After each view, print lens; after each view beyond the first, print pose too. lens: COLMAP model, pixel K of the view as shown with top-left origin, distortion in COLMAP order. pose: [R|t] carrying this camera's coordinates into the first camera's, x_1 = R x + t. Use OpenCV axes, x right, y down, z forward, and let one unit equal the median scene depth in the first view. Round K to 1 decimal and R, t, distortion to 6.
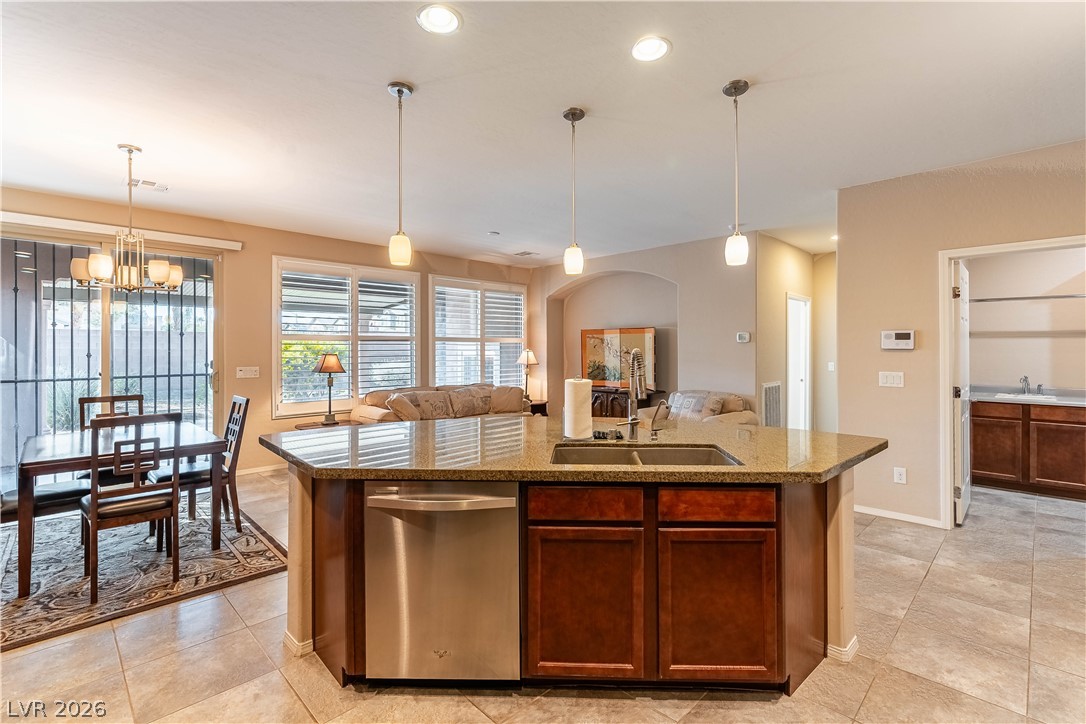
lens RADIAL K [[491.3, 0, 562.7], [0, 491.3, 345.3], [0, 0, 1]] dist [-0.000235, 0.000031]
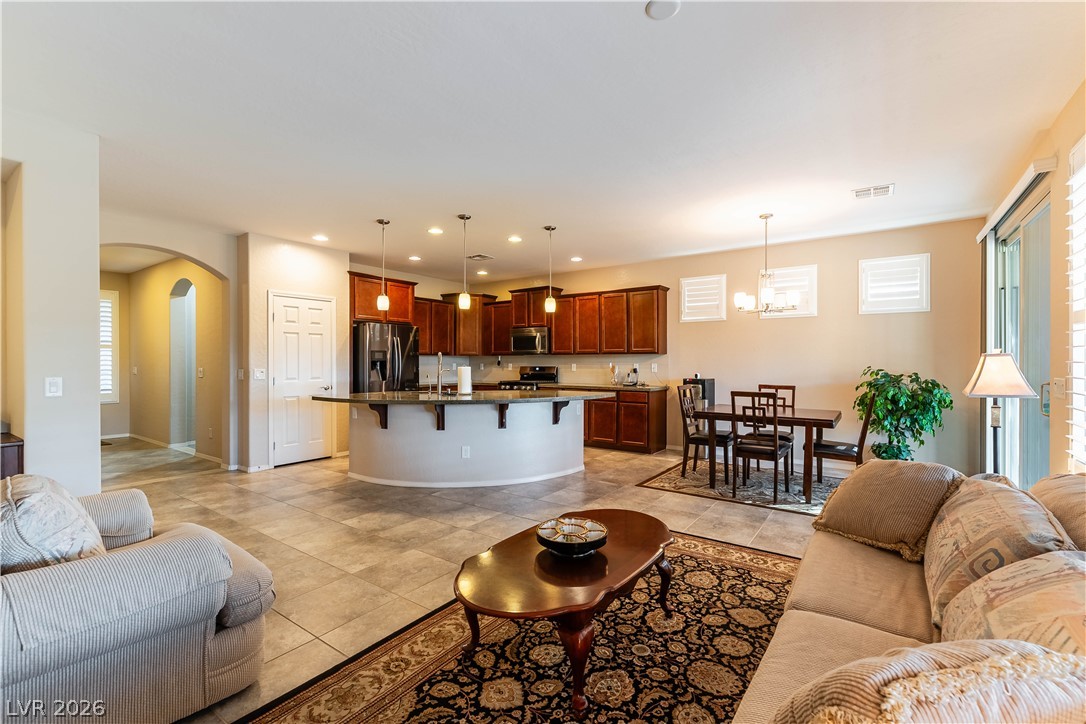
lens RADIAL K [[474.8, 0, 550.8], [0, 474.8, 362.6], [0, 0, 1]] dist [-0.000614, 0.000016]
pose [[-0.987971, 0.002393, -0.154618, -0.010309], [0.002877, 0.999992, -0.002902, 0.029595], [0.154610, -0.003312, -0.987970, 1.552724]]
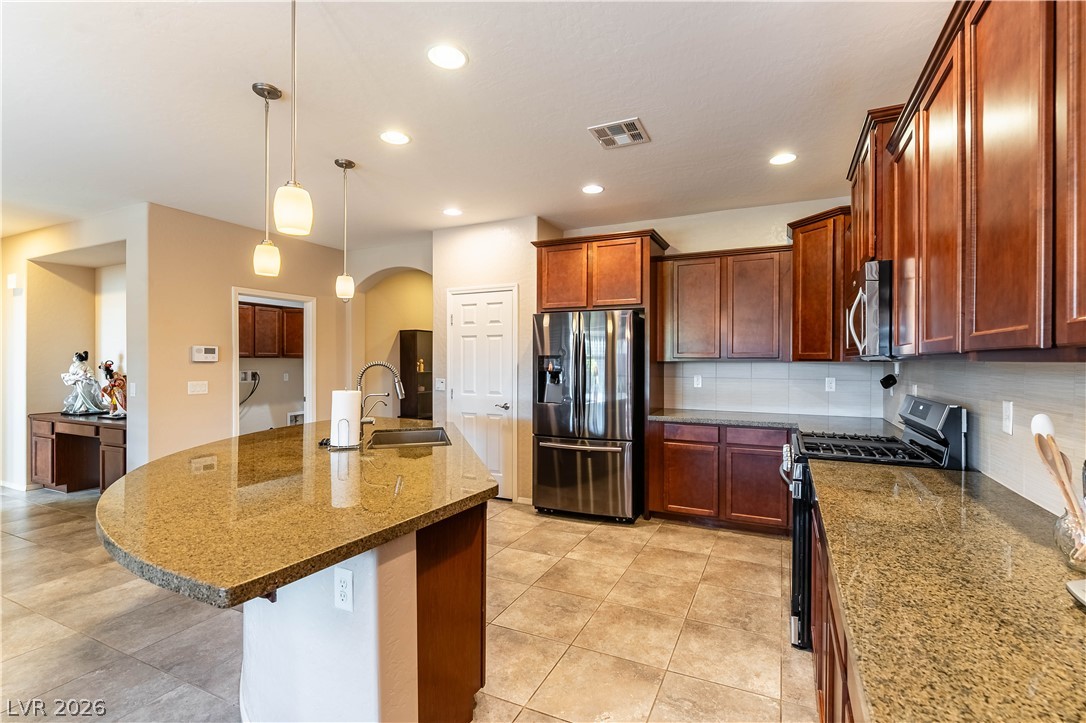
lens RADIAL K [[482.6, 0, 562.5], [0, 482.6, 361.1], [0, 0, 1]] dist [0.000680, -0.000219]
pose [[-0.332220, 0.000257, 0.943202, -0.548019], [-0.006207, 0.999978, -0.002459, 0.003162], [-0.943181, -0.006671, -0.332211, 0.454438]]
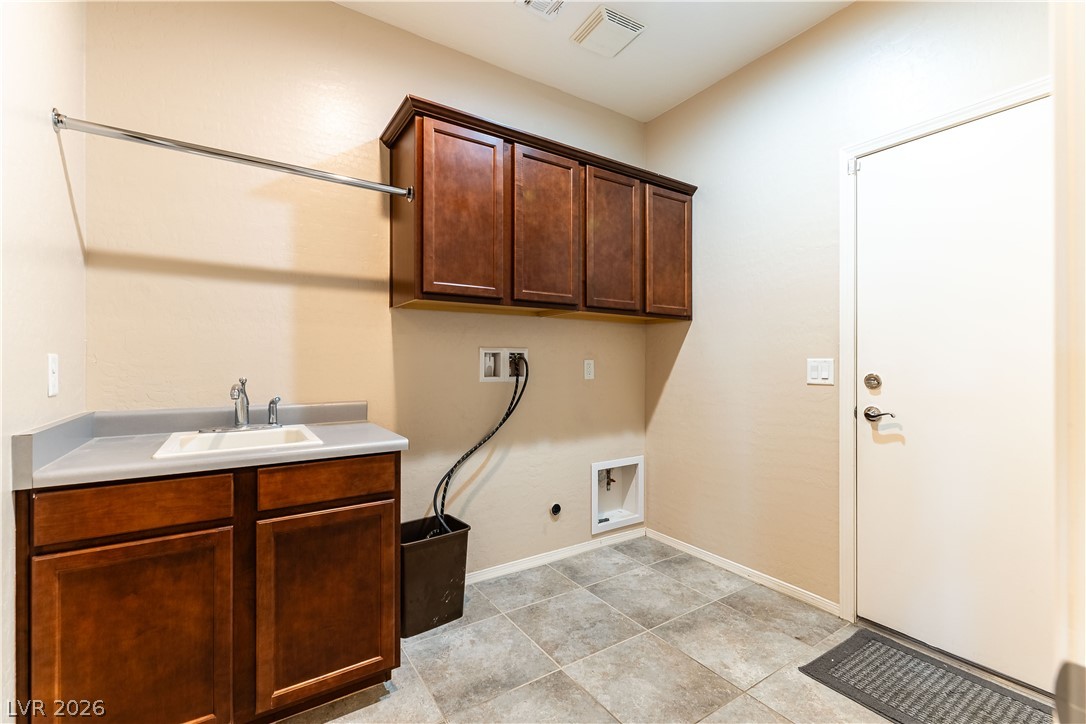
lens RADIAL K [[468.2, 0, 546.7], [0, 468.2, 368.5], [0, 0, 1]] dist [-0.002036, -0.000384]
pose [[0.210531, -0.003145, 0.977582, 0.655646], [-0.003967, 0.999984, 0.004071, 0.053352], [-0.977579, -0.004735, 0.210515, 0.709921]]
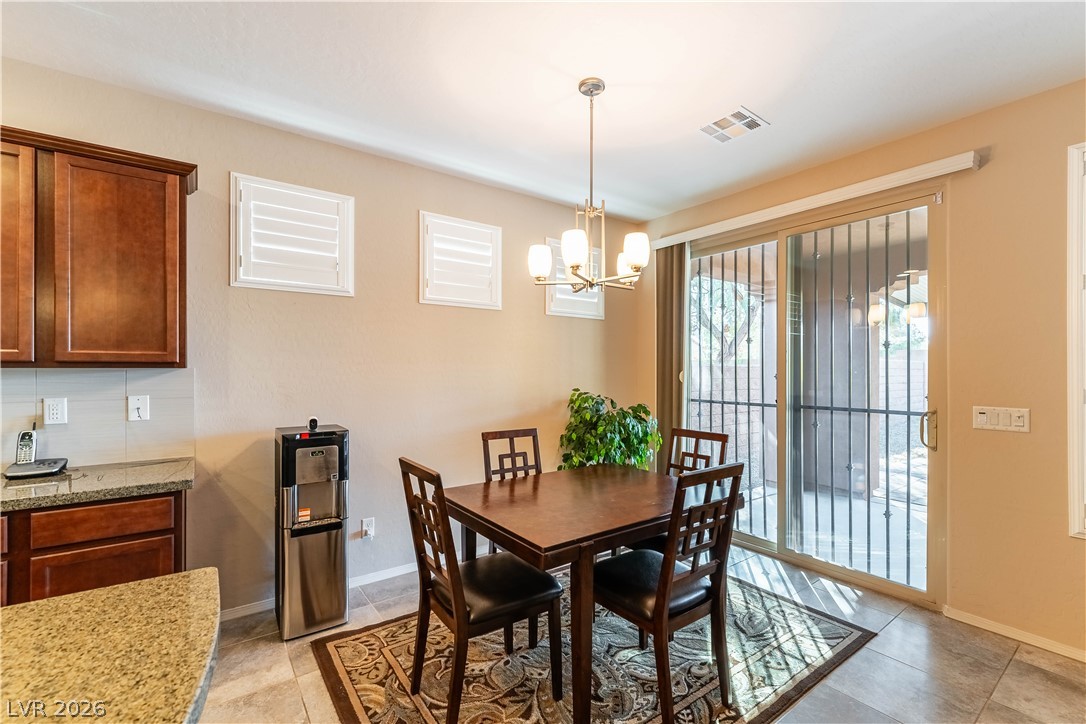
lens RADIAL K [[468.2, 0, 546.7], [0, 468.2, 368.5], [0, 0, 1]] dist [-0.002036, -0.000384]
pose [[-0.164158, -0.000666, -0.986434, -0.134238], [0.006111, 0.999980, -0.001692, 0.005658], [0.986415, -0.006306, -0.164151, 0.701589]]
